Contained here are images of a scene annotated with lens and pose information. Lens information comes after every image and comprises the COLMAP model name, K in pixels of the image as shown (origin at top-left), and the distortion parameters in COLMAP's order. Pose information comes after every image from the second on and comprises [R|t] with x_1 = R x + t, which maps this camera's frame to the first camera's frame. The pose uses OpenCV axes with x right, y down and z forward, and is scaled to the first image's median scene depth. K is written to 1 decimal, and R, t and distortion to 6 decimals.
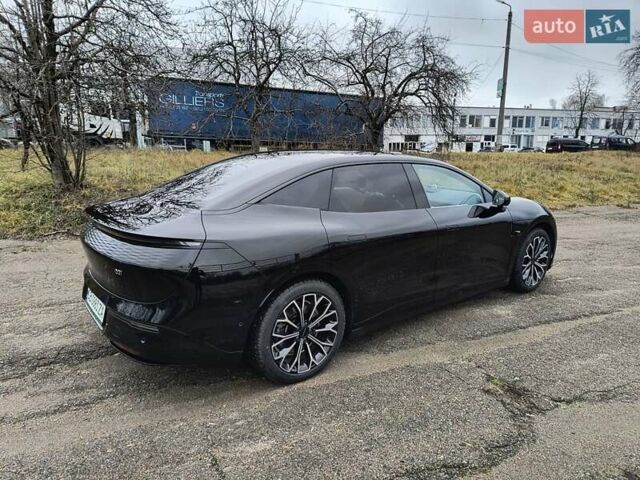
lens RADIAL K [[437.1, 0, 325.0], [0, 437.1, 234.2], [0, 0, 1]] dist [0.038917, -0.035271]
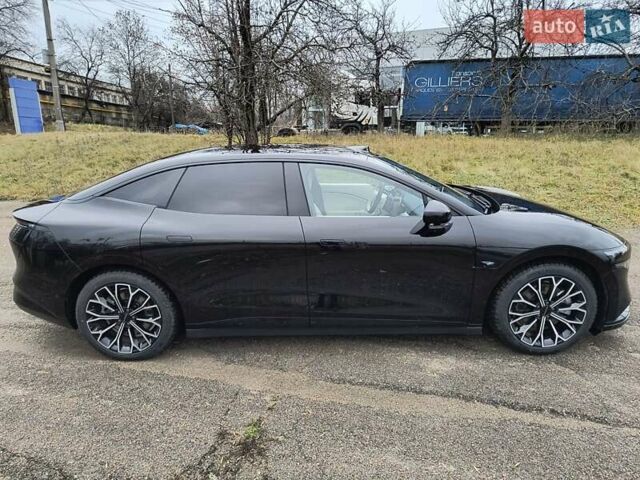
lens RADIAL K [[437.1, 0, 320.3], [0, 437.1, 242.8], [0, 0, 1]] dist [0.038917, -0.035271]
pose [[0.778374, 0.135391, -0.613028, 0.136305], [-0.098219, 0.990707, 0.094093, -0.015697], [0.620070, -0.013029, 0.784438, 0.061592]]
